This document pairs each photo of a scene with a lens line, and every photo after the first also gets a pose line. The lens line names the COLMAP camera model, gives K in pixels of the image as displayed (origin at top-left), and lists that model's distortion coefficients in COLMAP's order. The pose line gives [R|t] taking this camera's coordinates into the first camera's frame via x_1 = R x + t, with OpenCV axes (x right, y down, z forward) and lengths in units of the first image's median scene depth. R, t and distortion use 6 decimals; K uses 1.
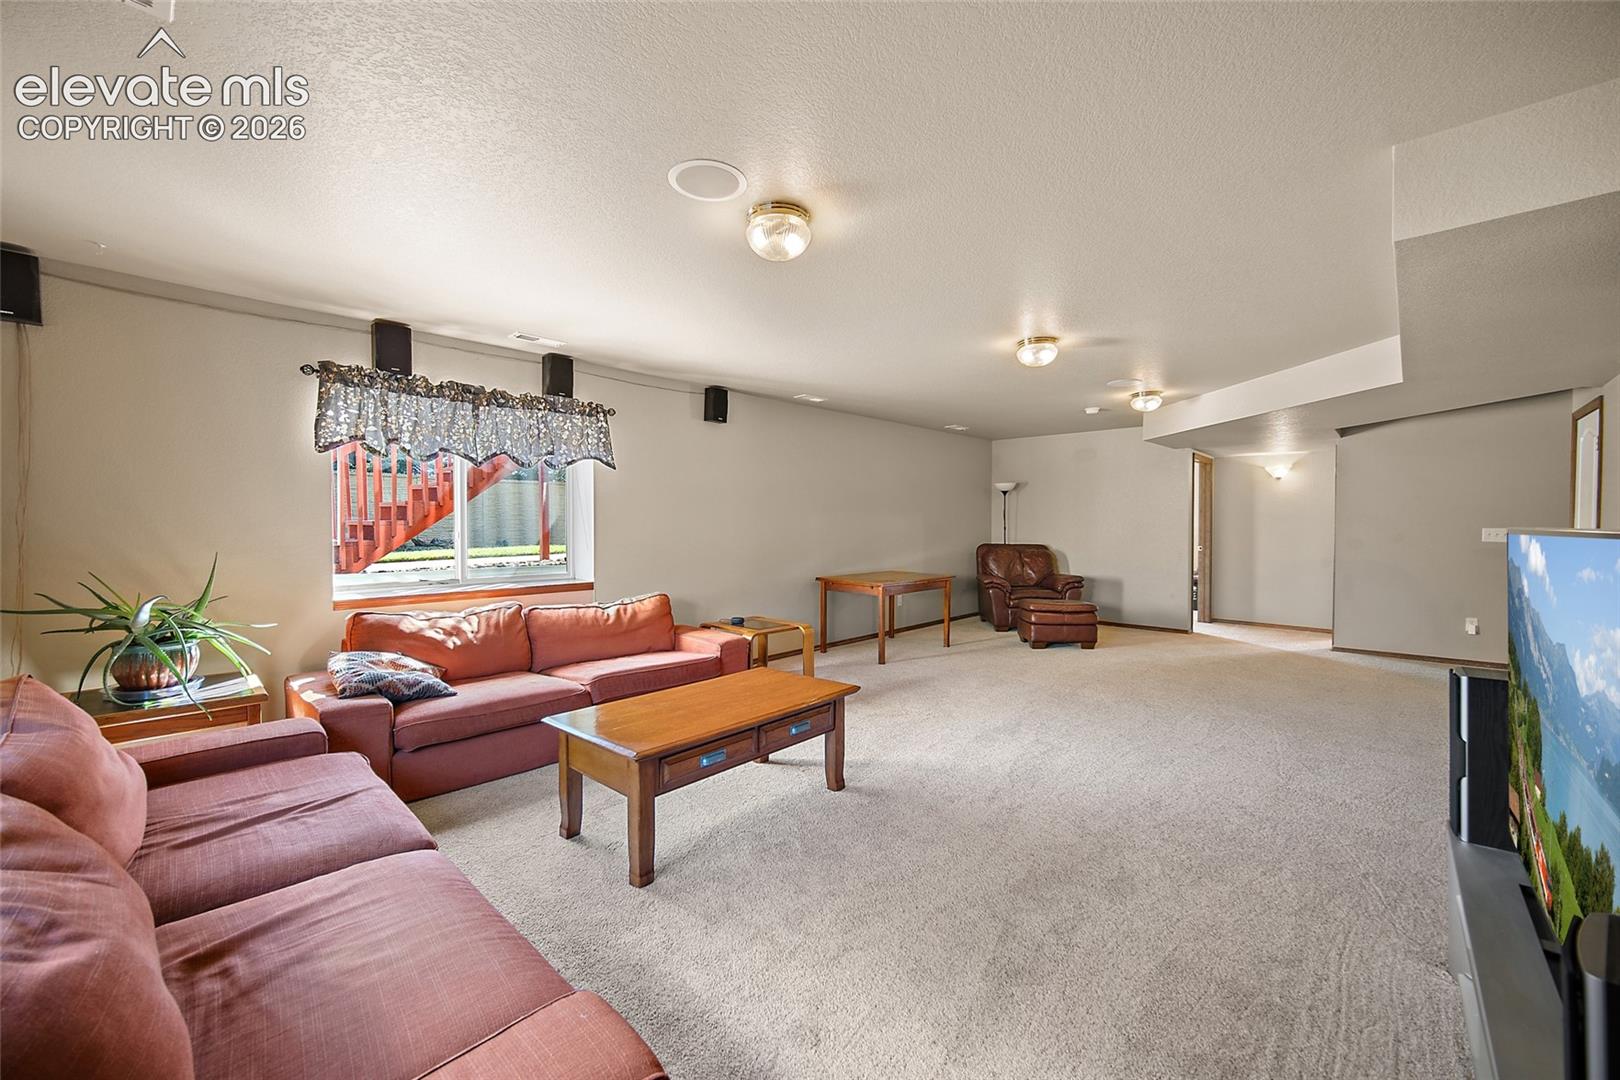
lens RADIAL K [[631.8, 0, 813.6], [0, 631.8, 528.9], [0, 0, 1]] dist [0.002032, -0.000764]
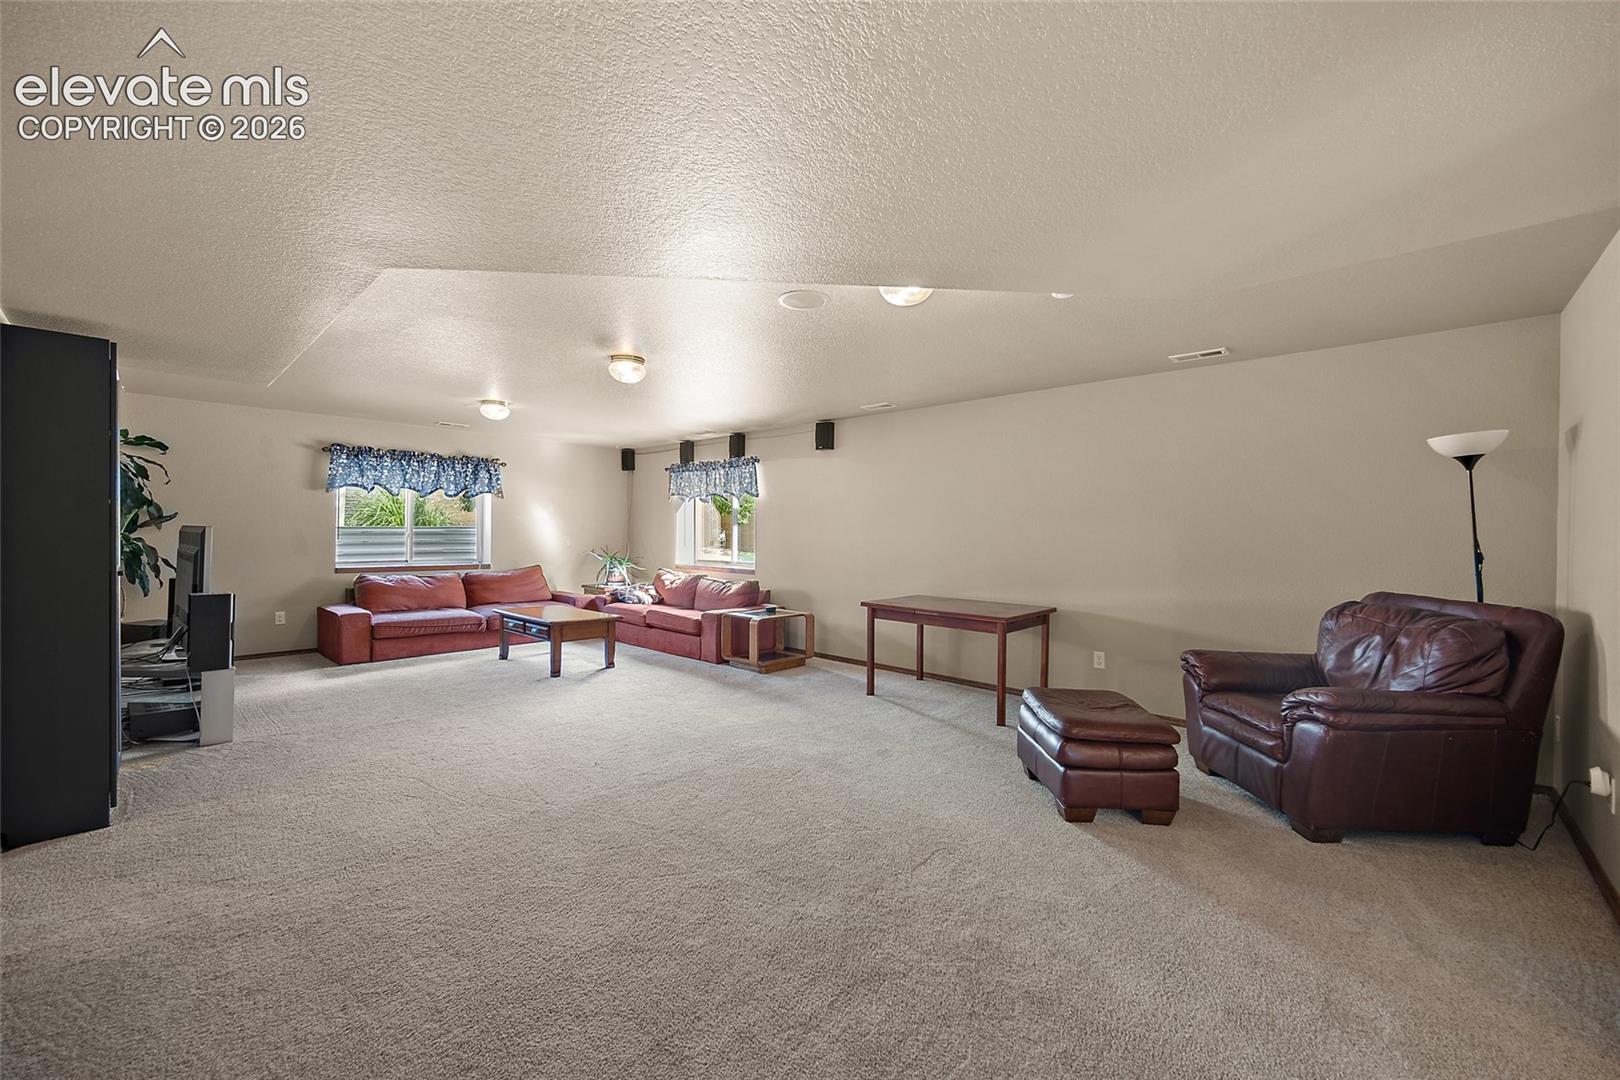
lens RADIAL K [[631.8, 0, 808.8], [0, 631.8, 533.5], [0, 0, 1]] dist [0.002032, -0.000764]
pose [[-0.005070, 0.004052, -0.999979, 1.425178], [-0.023579, 0.999713, 0.004170, -0.018409], [0.999709, 0.023599, -0.004973, 1.334377]]
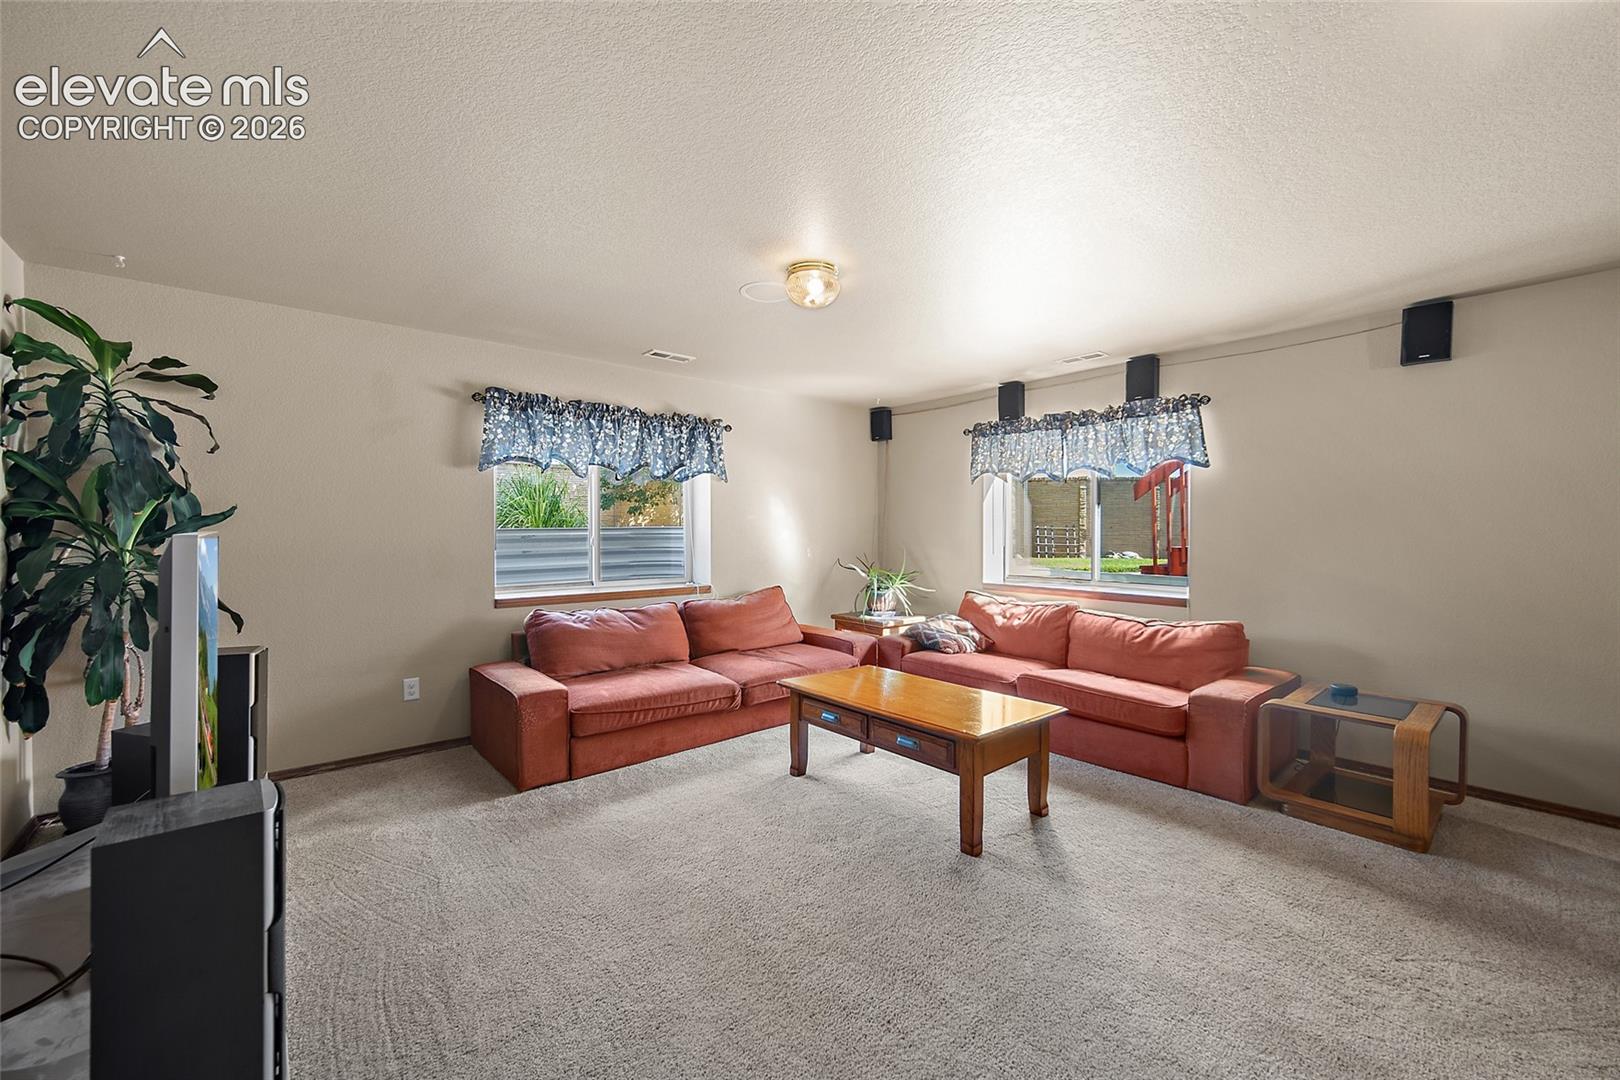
lens RADIAL K [[631.8, 0, 816.2], [0, 631.8, 539.3], [0, 0, 1]] dist [0.002032, -0.000764]
pose [[-0.114239, 0.018957, -0.993272, 0.680437], [-0.012549, 0.999711, 0.020523, -0.011422], [0.993374, 0.014809, -0.113968, 0.685254]]
